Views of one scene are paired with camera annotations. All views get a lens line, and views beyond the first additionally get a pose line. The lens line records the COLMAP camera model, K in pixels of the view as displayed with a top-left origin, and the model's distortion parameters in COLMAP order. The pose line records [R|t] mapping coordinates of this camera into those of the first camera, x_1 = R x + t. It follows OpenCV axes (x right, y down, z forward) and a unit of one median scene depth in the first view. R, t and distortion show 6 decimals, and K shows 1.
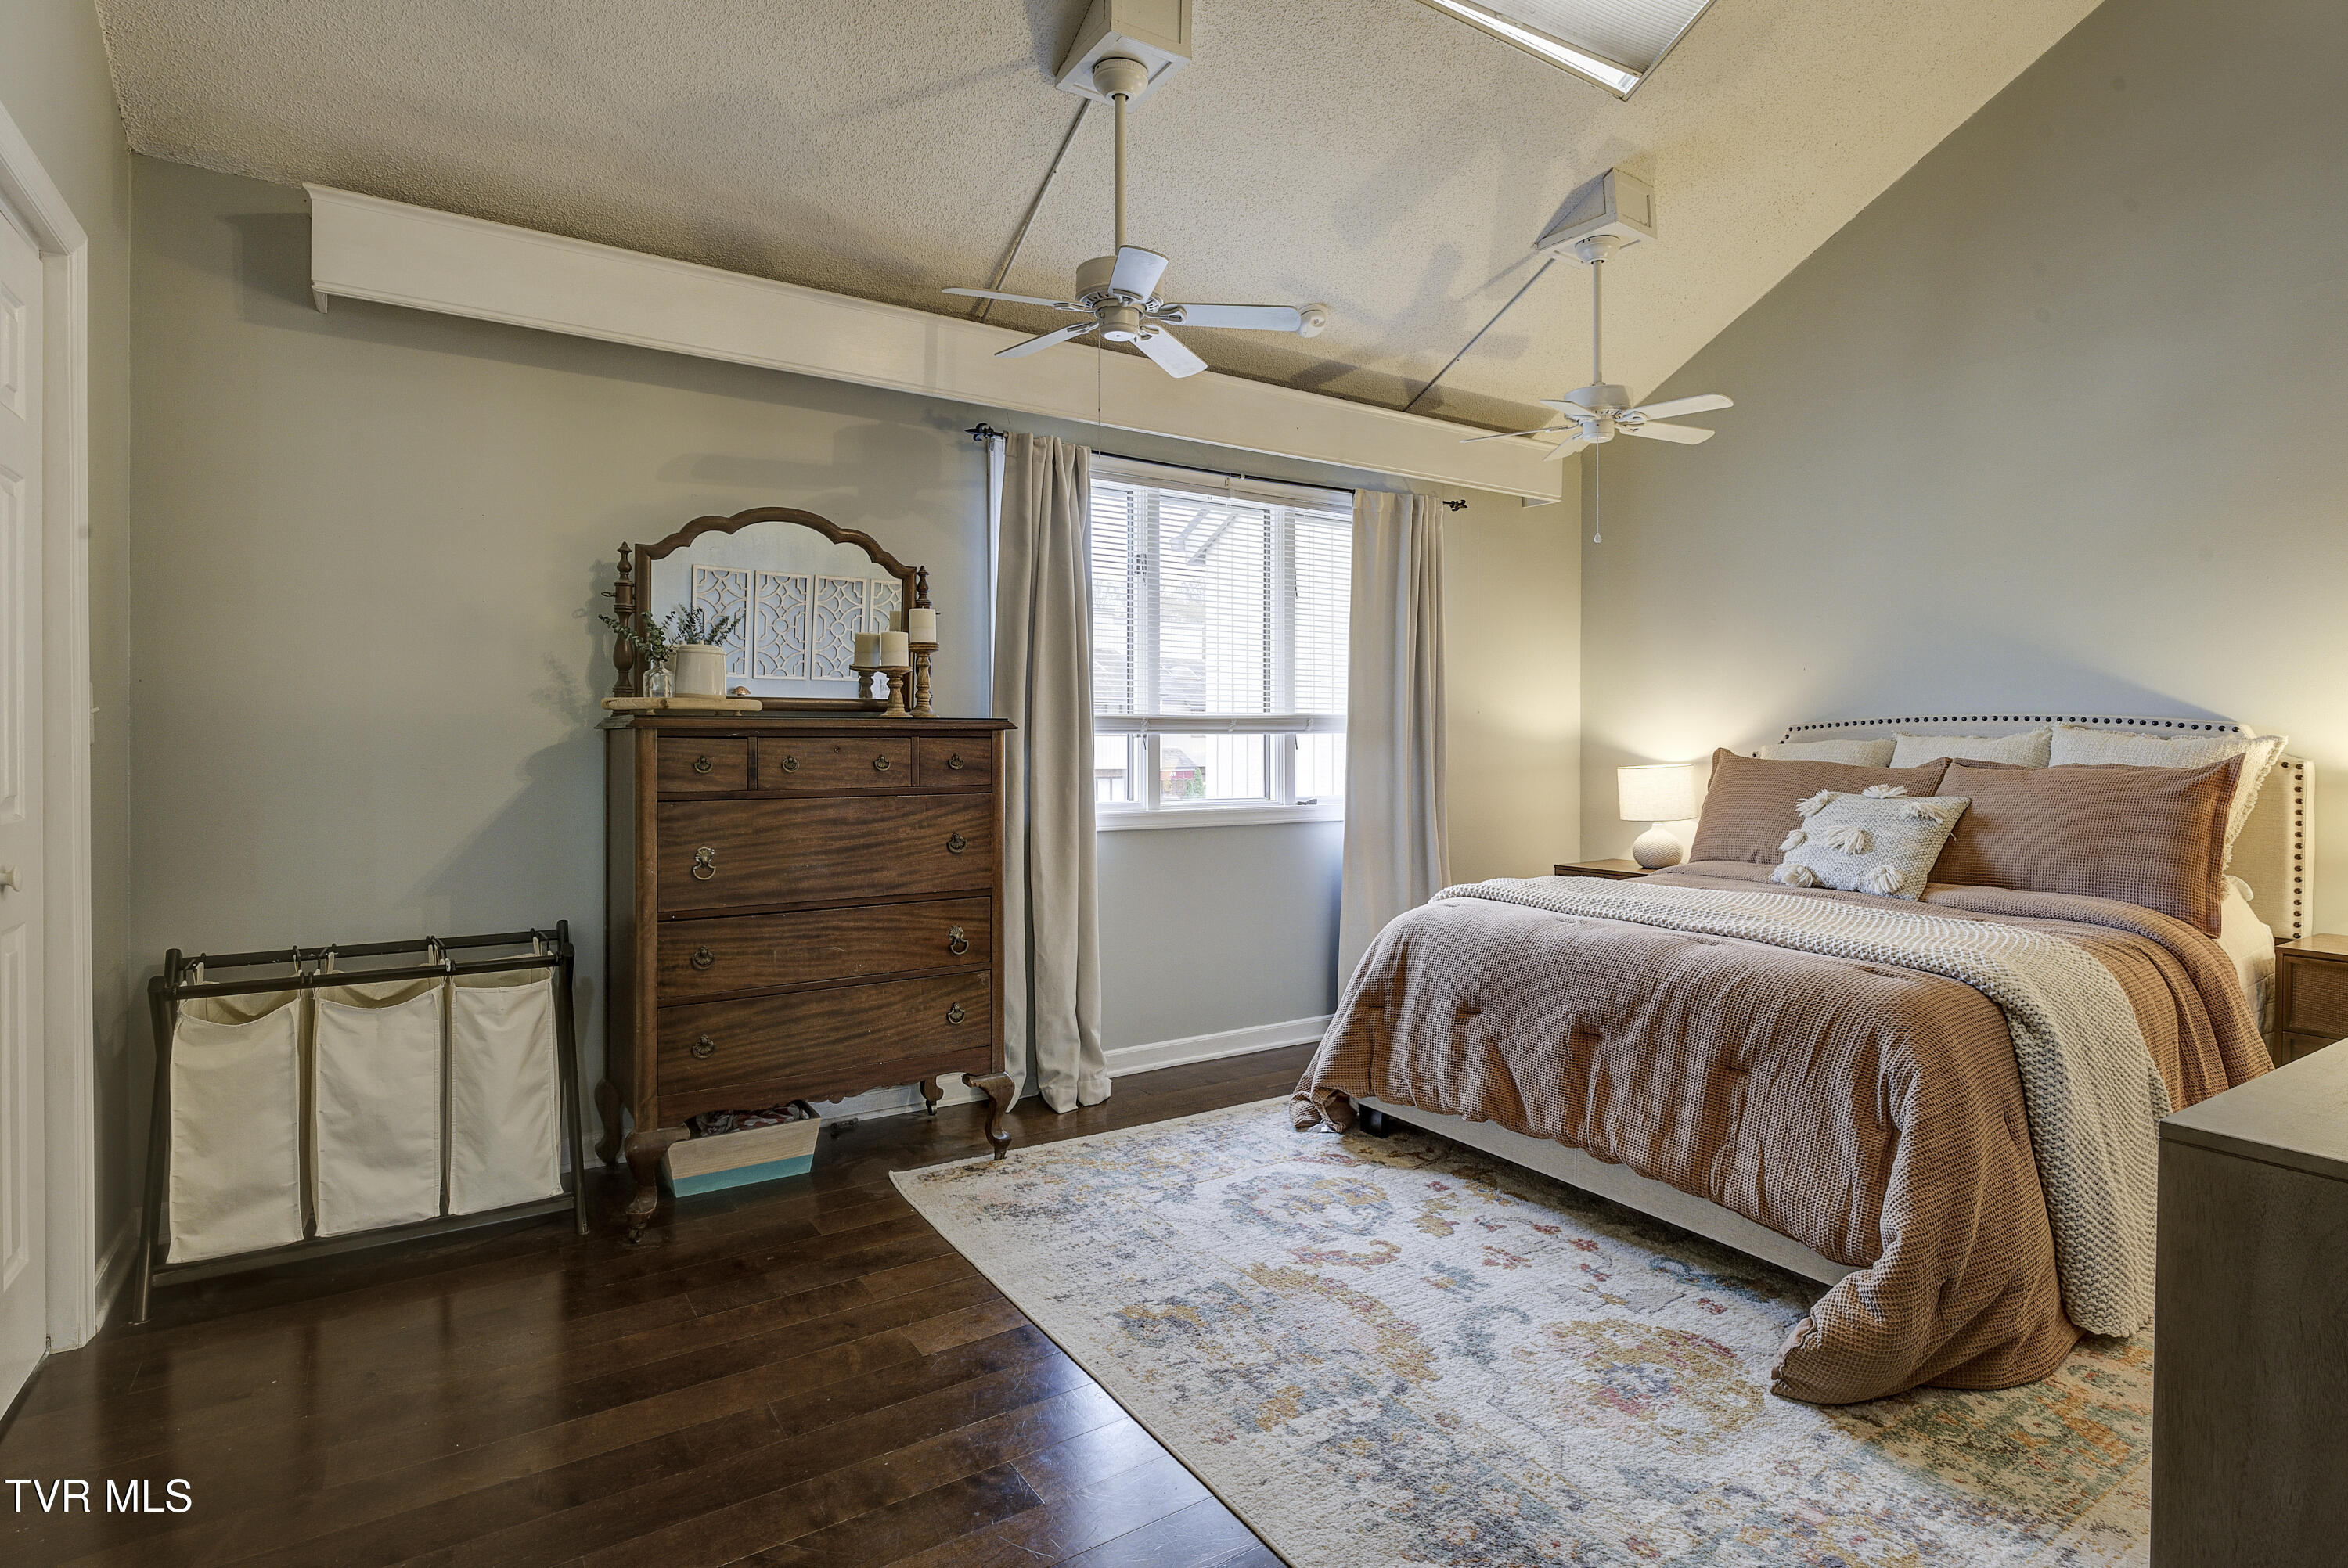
lens RADIAL K [[1164.3, 0, 1176.8], [0, 1164.3, 770.3], [0, 0, 1]] dist [-0.010108, -0.000916]
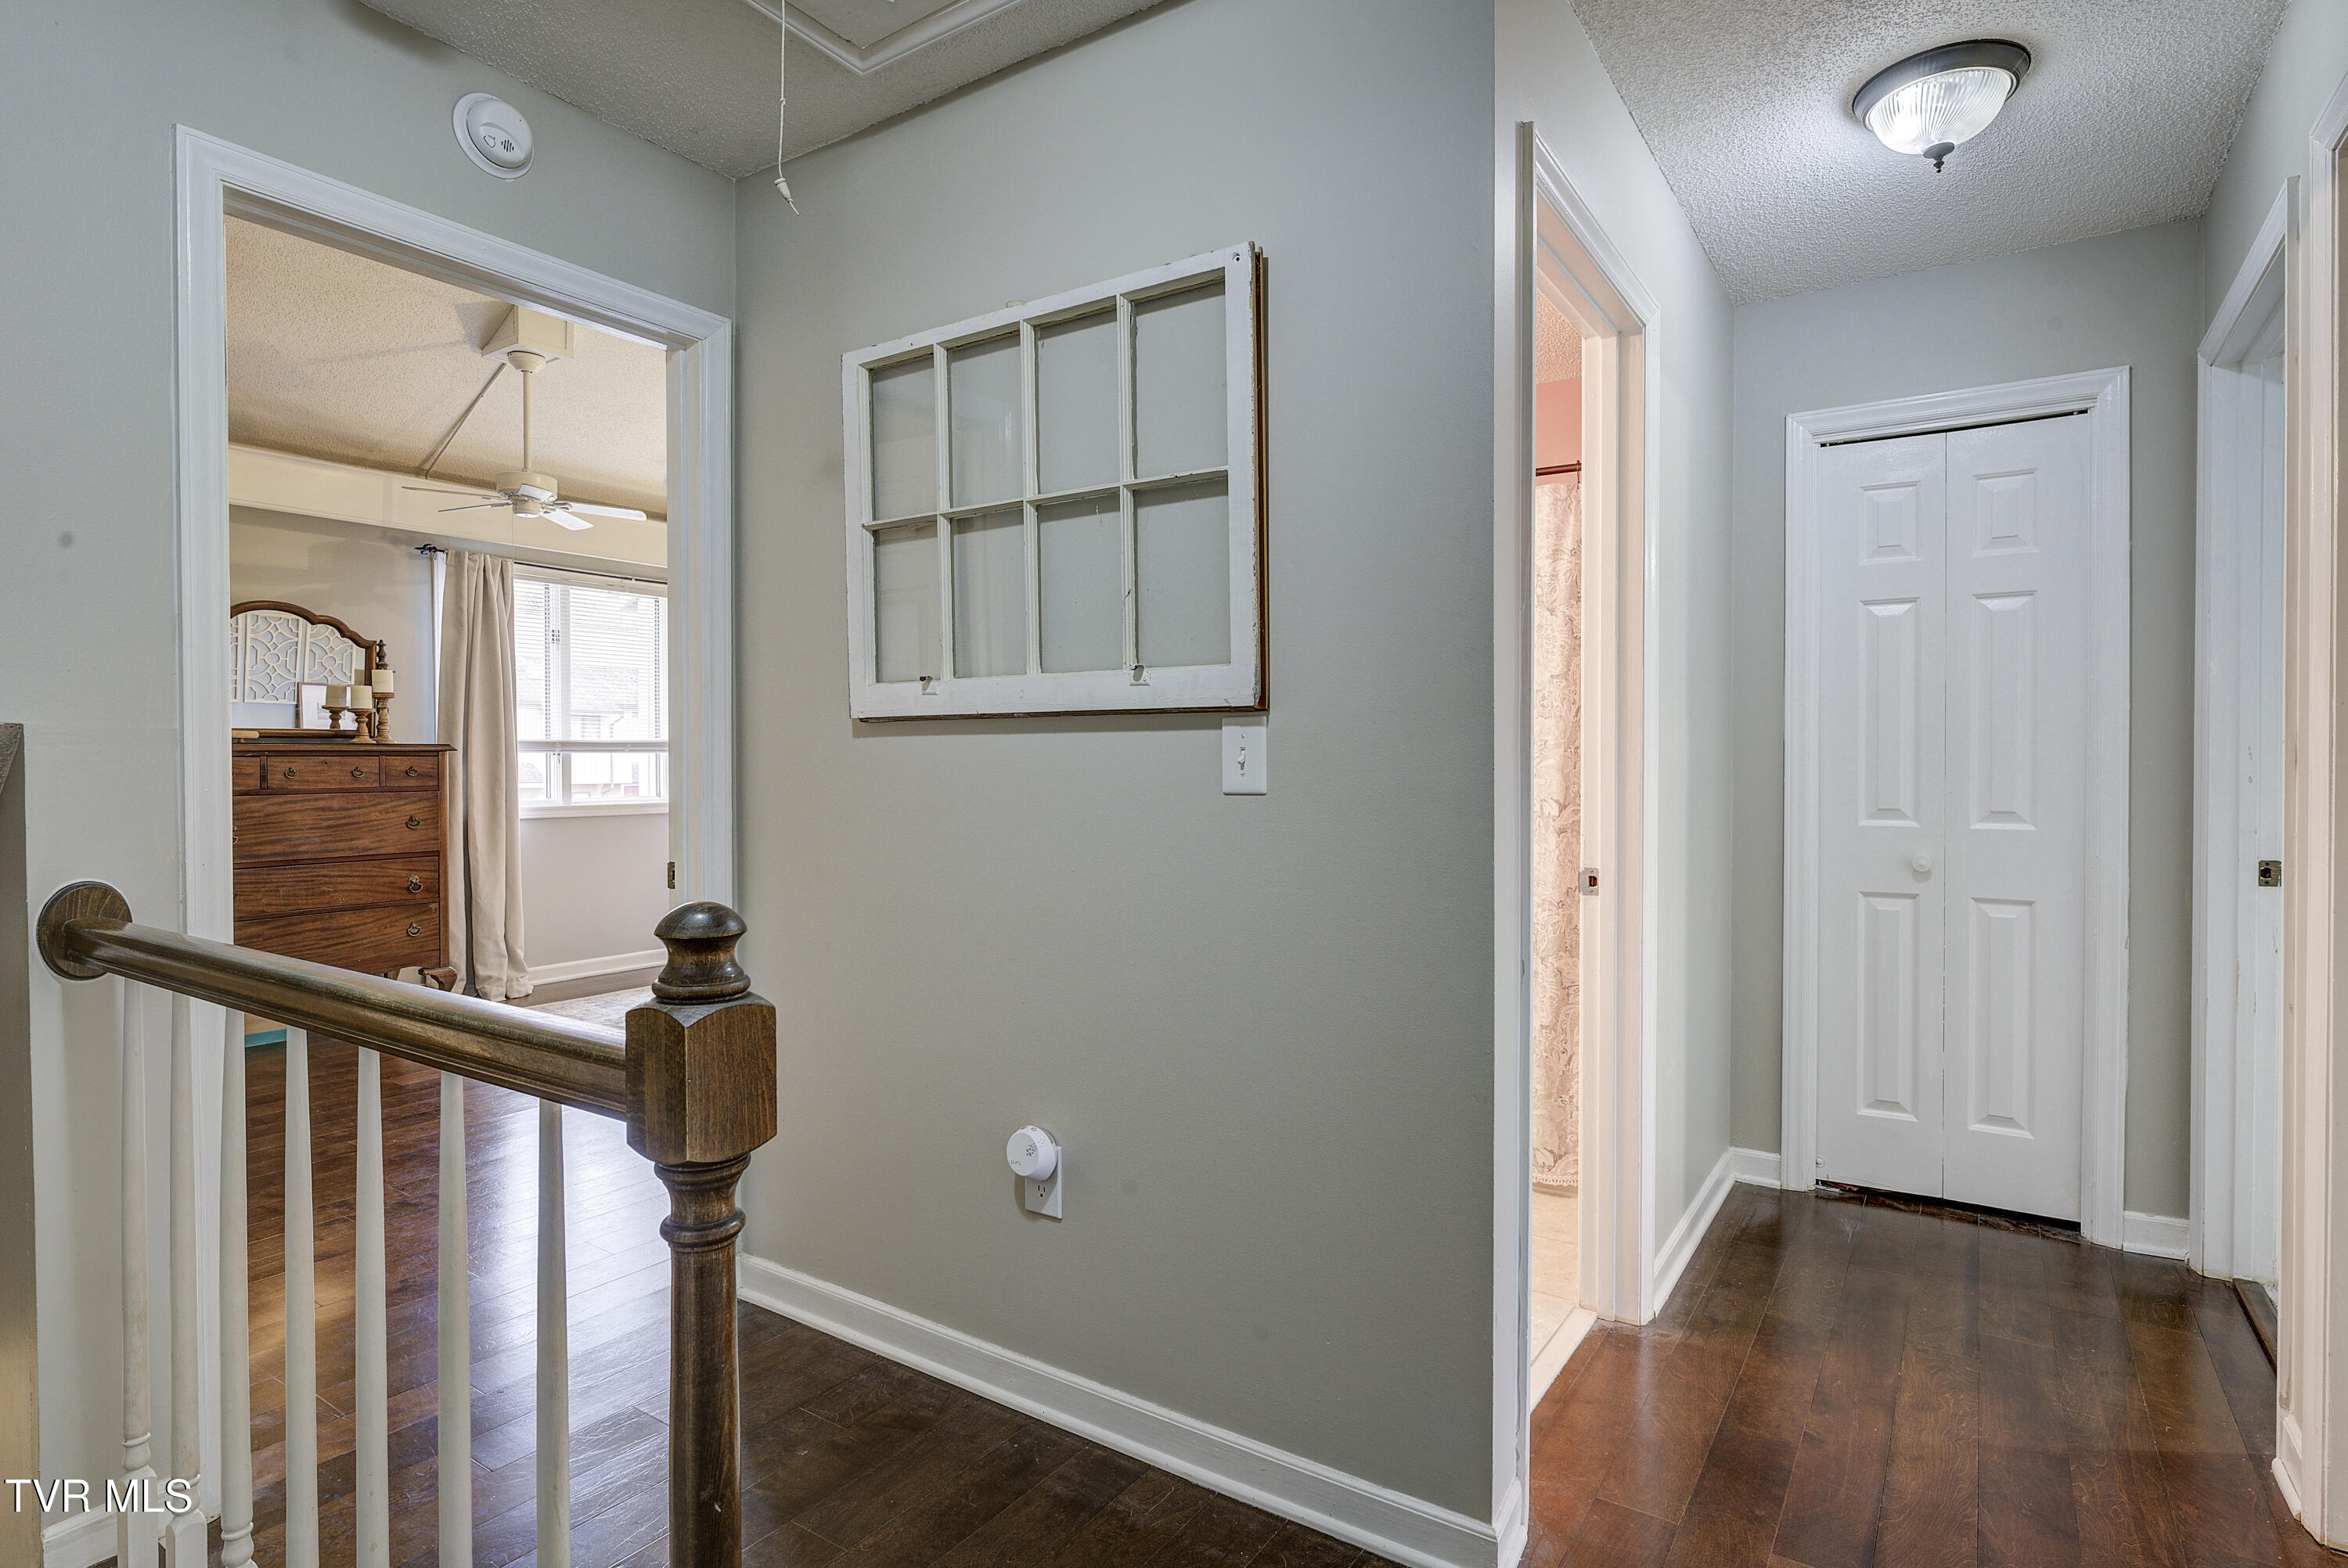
lens RADIAL K [[1164.3, 0, 1210.6], [0, 1164.3, 782.0], [0, 0, 1]] dist [-0.010108, -0.000916]
pose [[0.904498, -0.008053, 0.426403, 0.108980], [0.008841, 0.999961, 0.000130, 0.014782], [-0.426387, 0.003652, 0.904533, -0.801533]]
